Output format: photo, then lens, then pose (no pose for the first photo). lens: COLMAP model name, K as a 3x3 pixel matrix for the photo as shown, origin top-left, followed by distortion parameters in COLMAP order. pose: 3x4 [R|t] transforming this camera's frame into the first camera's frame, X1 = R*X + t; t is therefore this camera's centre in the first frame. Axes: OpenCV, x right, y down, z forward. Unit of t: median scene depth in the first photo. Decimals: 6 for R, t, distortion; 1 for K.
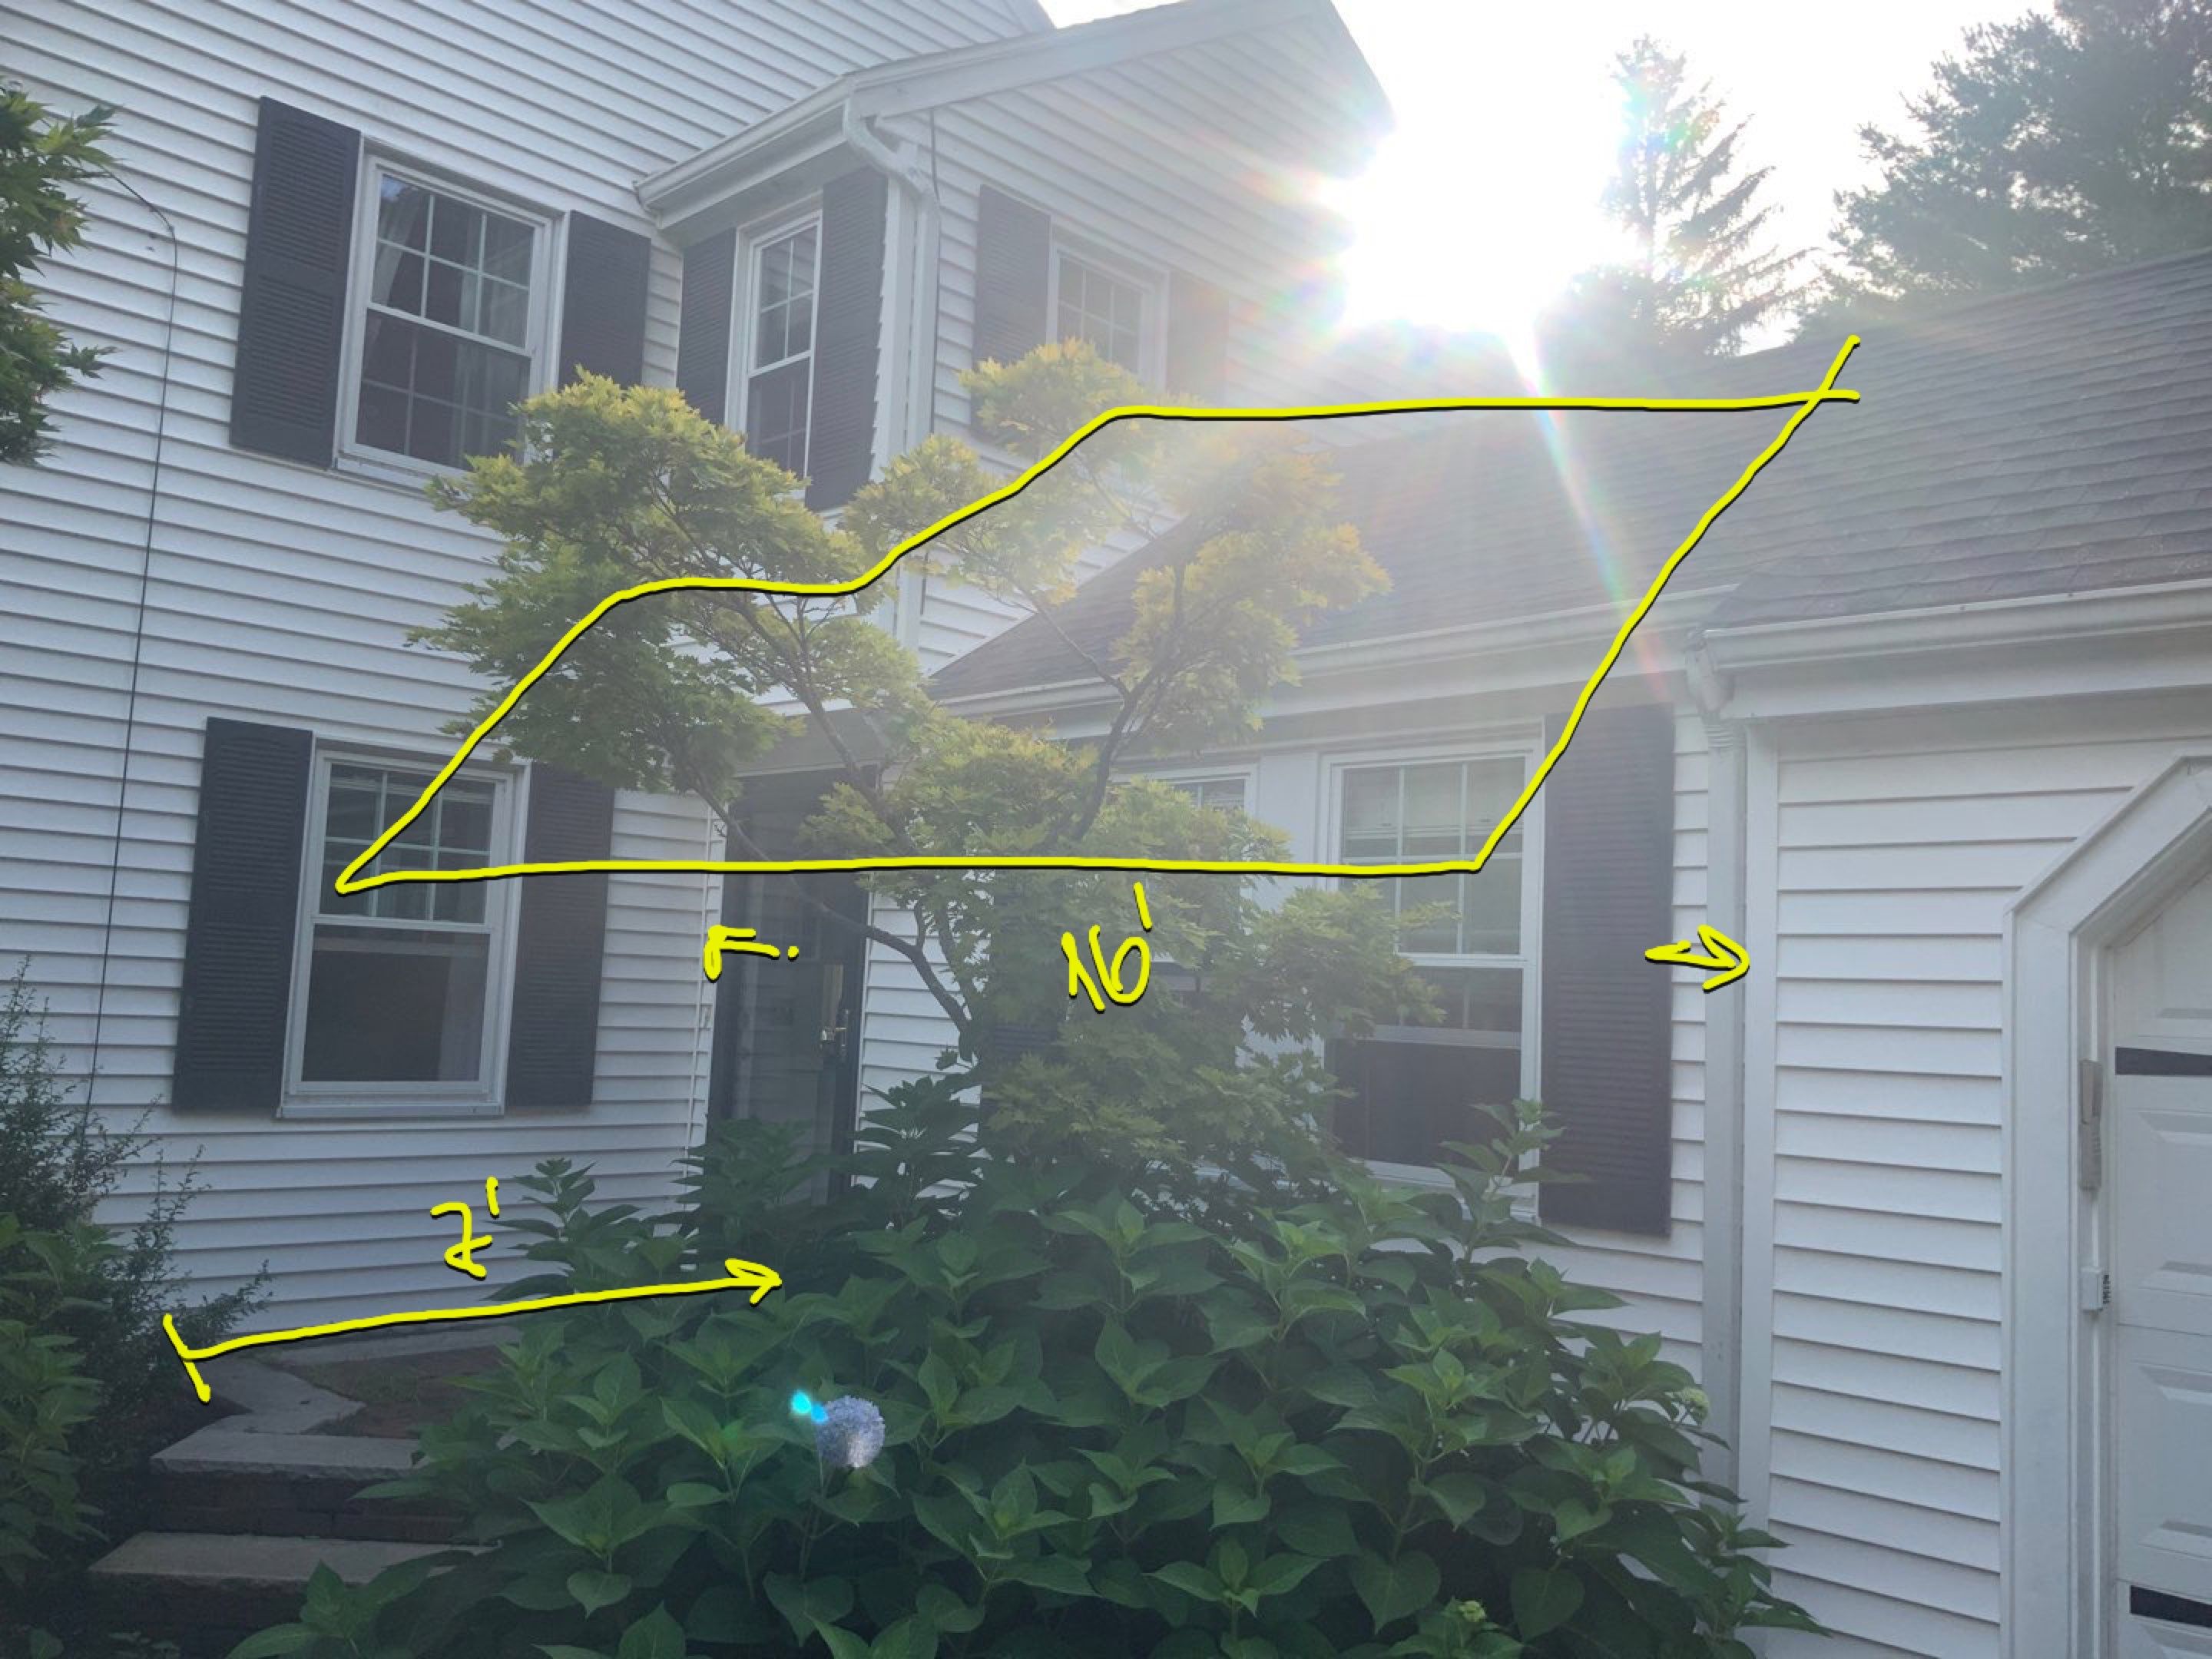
lens RADIAL K [[1872.4, 0, 1106.0], [0, 1872.4, 829.5], [0, 0, 1]] dist [0.038619, -0.002991]
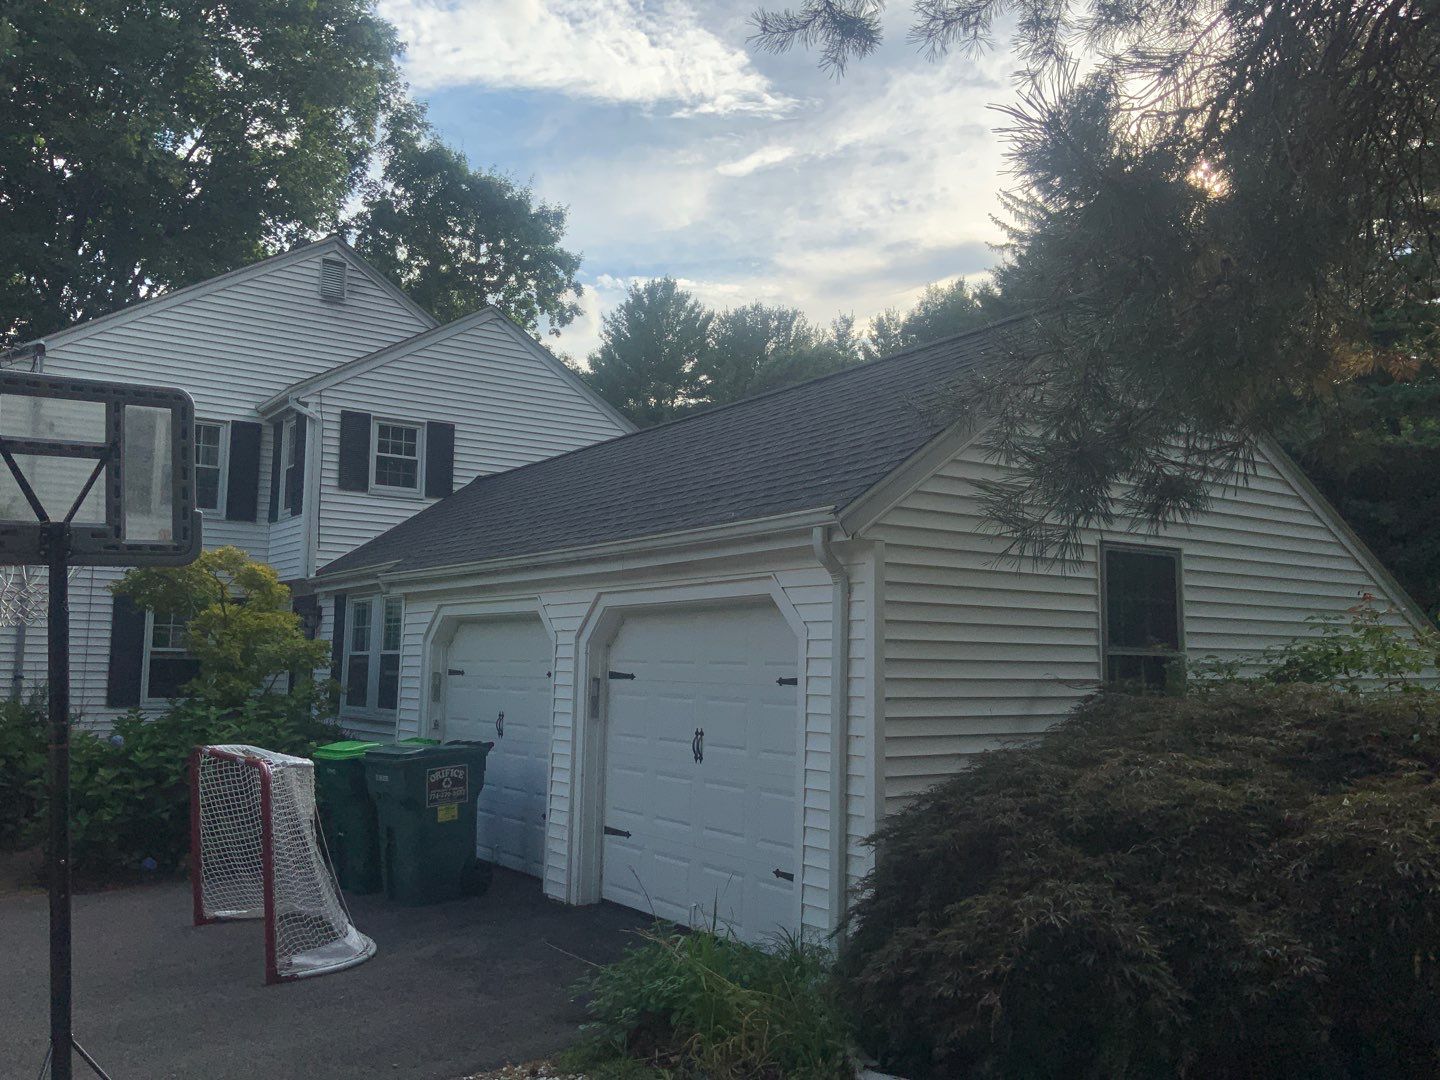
lens RADIAL K [[1218.9, 0, 720.0], [0, 1218.9, 540.0], [0, 0, 1]] dist [0.038619, -0.002991]
pose [[0.981487, -0.041782, -0.186914, 0.976046], [0.041038, 0.999127, -0.007848, -0.086575], [0.187079, 0.000032, 0.982345, -0.941865]]
